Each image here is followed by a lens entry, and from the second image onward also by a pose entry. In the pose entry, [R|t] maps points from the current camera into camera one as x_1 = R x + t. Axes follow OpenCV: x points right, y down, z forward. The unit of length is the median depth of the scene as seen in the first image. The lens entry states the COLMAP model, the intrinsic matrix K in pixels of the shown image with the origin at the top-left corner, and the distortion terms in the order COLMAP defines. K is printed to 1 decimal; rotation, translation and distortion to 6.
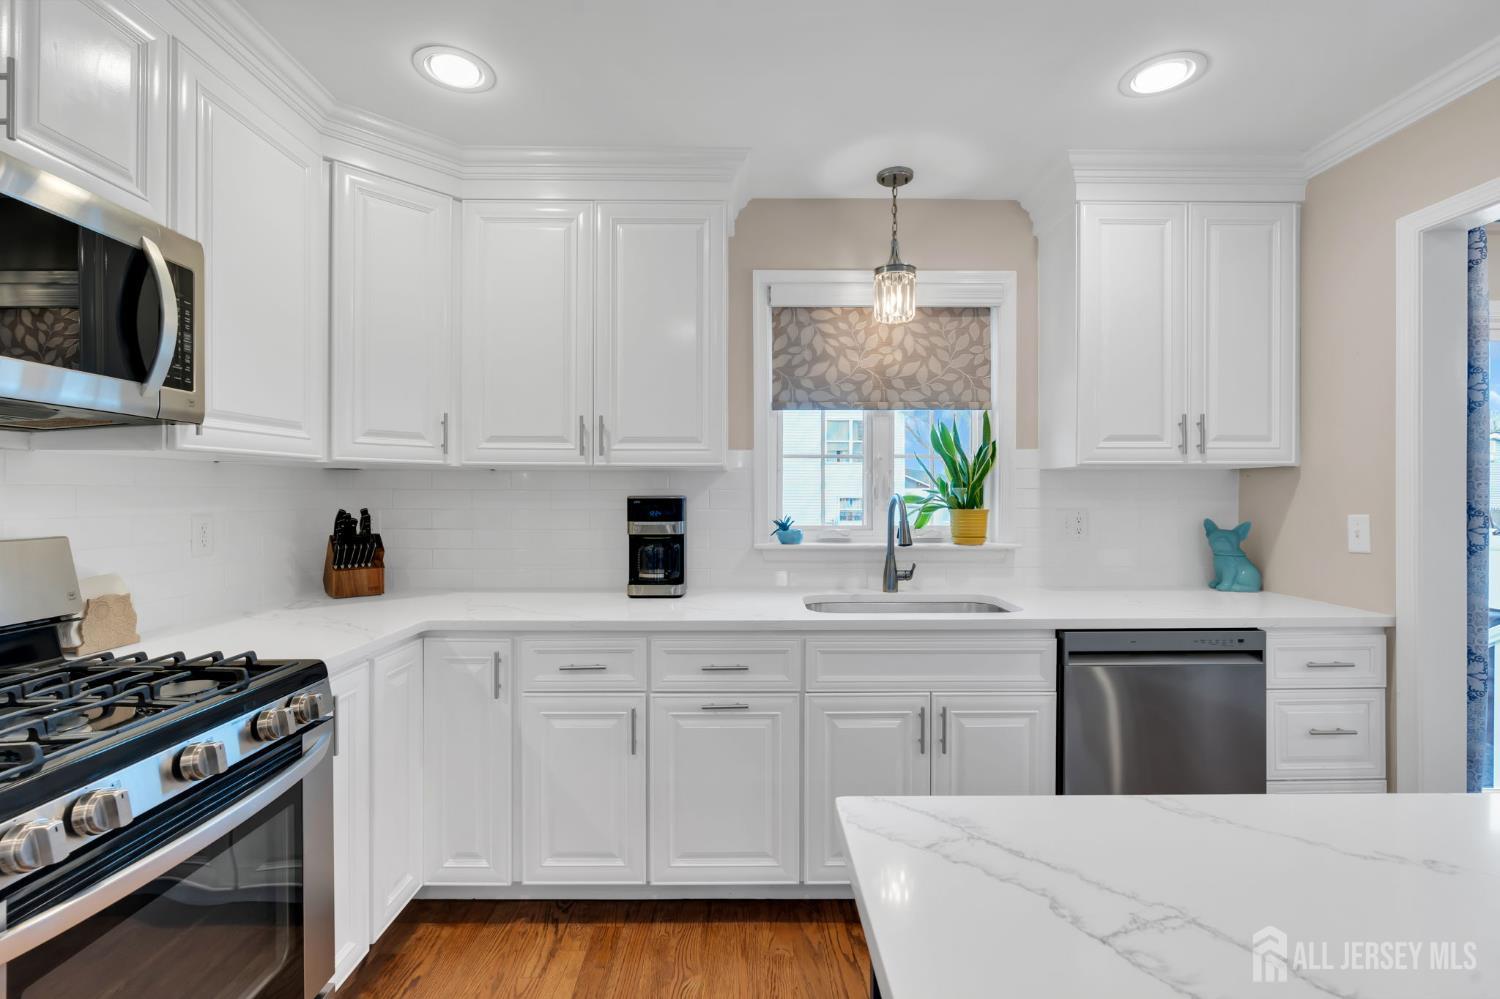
lens RADIAL K [[669.3, 0, 749.0], [0, 669.3, 495.6], [0, 0, 1]] dist [-0.013307, 0.004749]
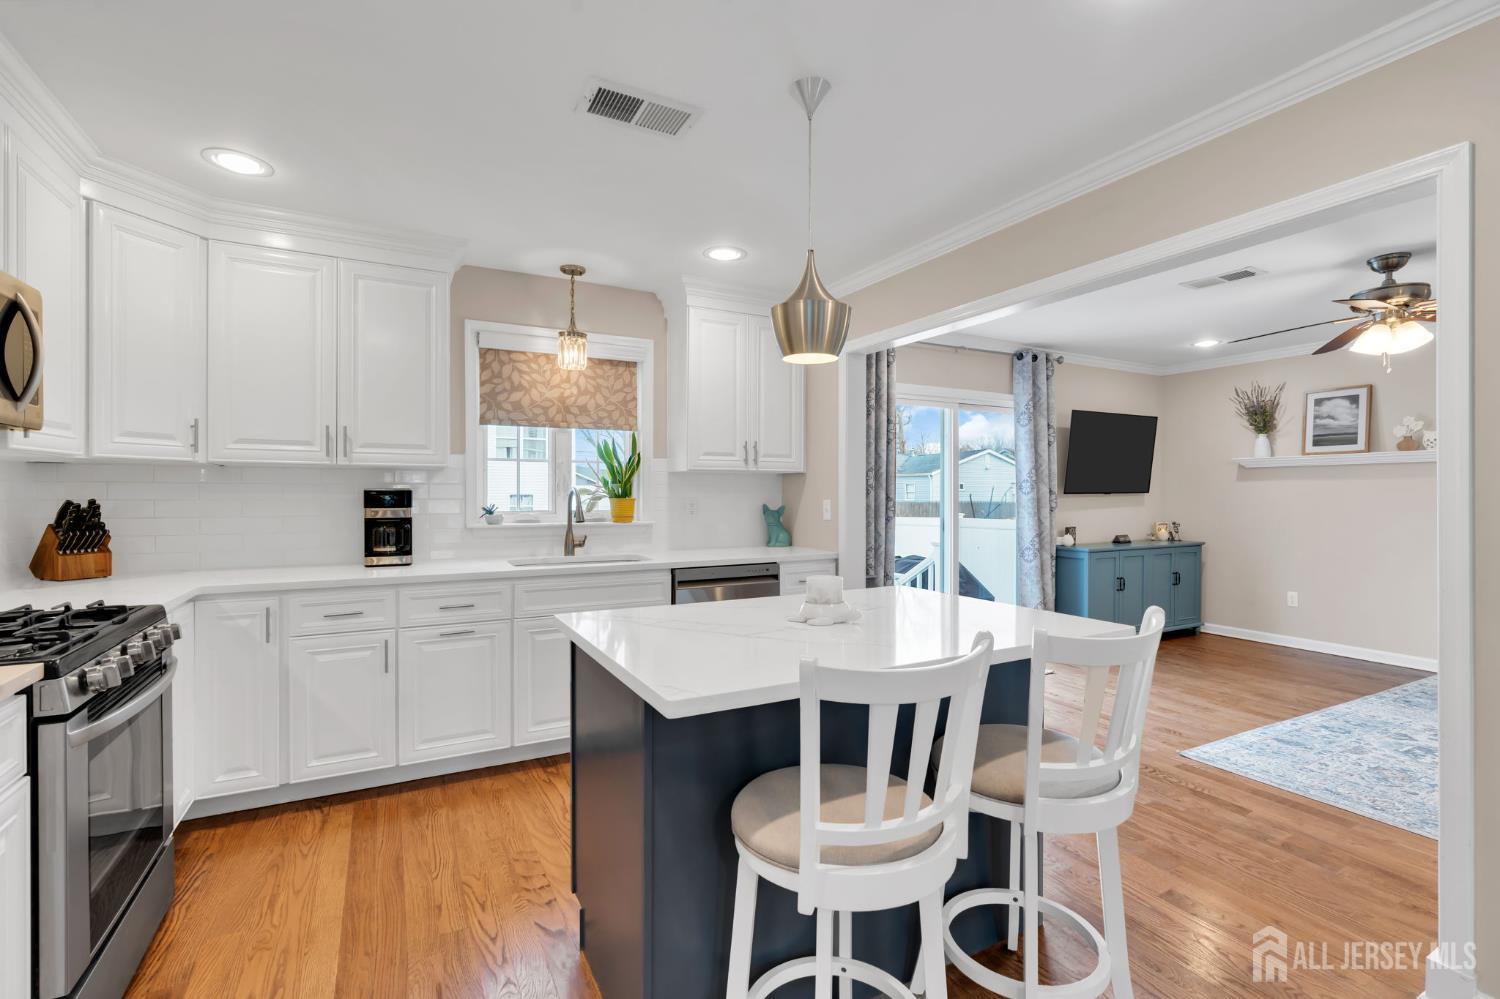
lens RADIAL K [[669.3, 0, 746.6], [0, 669.3, 497.5], [0, 0, 1]] dist [-0.013307, 0.004749]
pose [[0.886280, -0.002576, 0.463142, -0.119936], [-0.001350, 0.999966, 0.008145, 0.006393], [-0.463147, -0.007844, 0.886247, -0.464685]]
